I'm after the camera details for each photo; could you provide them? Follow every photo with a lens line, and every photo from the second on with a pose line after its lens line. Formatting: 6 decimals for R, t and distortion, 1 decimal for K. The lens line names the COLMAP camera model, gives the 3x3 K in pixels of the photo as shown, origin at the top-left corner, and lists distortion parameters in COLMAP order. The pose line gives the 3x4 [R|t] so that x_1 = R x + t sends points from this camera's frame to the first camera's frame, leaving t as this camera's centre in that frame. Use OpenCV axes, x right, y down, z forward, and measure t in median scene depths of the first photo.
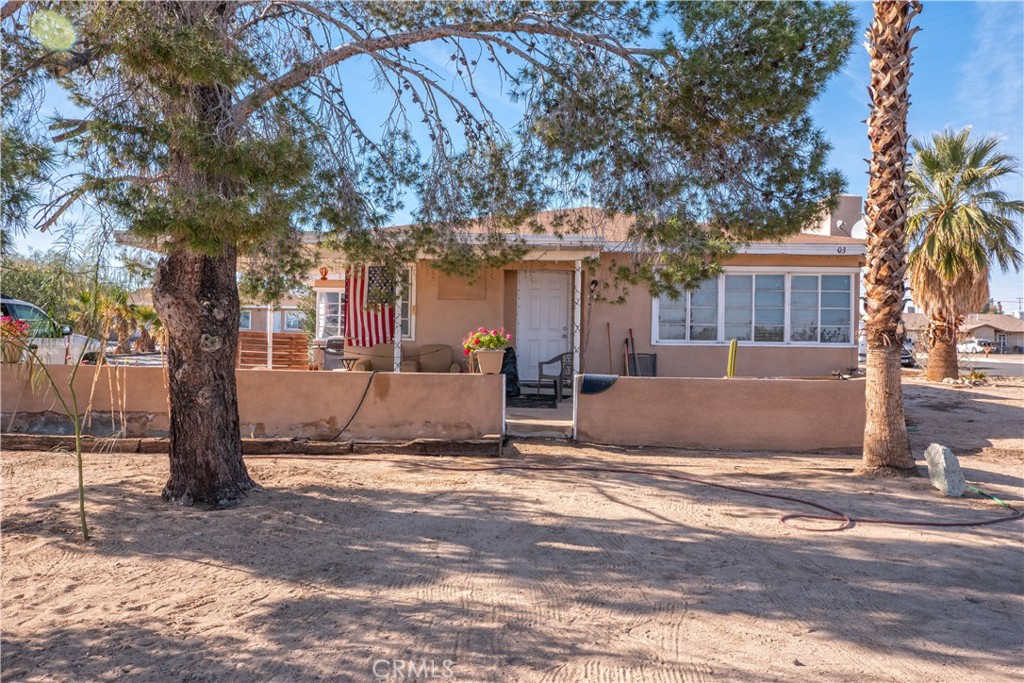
lens RADIAL K [[820.2, 0, 512.1], [0, 820.2, 341.5], [0, 0, 1]] dist [-0.008976, -0.003445]
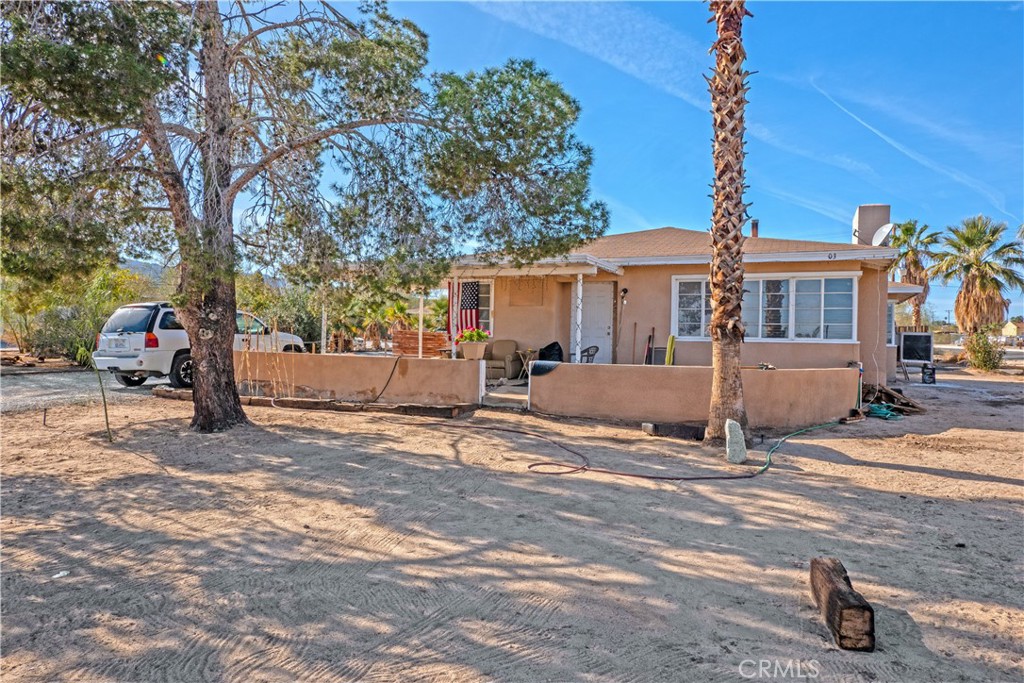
lens RADIAL K [[688.9, 0, 511.2], [0, 688.9, 339.9], [0, 0, 1]] dist [-0.000217, -0.001031]
pose [[0.930147, 0.002730, -0.367176, 0.502884], [-0.004001, 0.999988, -0.002701, 0.010392], [0.367165, 0.003981, 0.930147, -0.053358]]
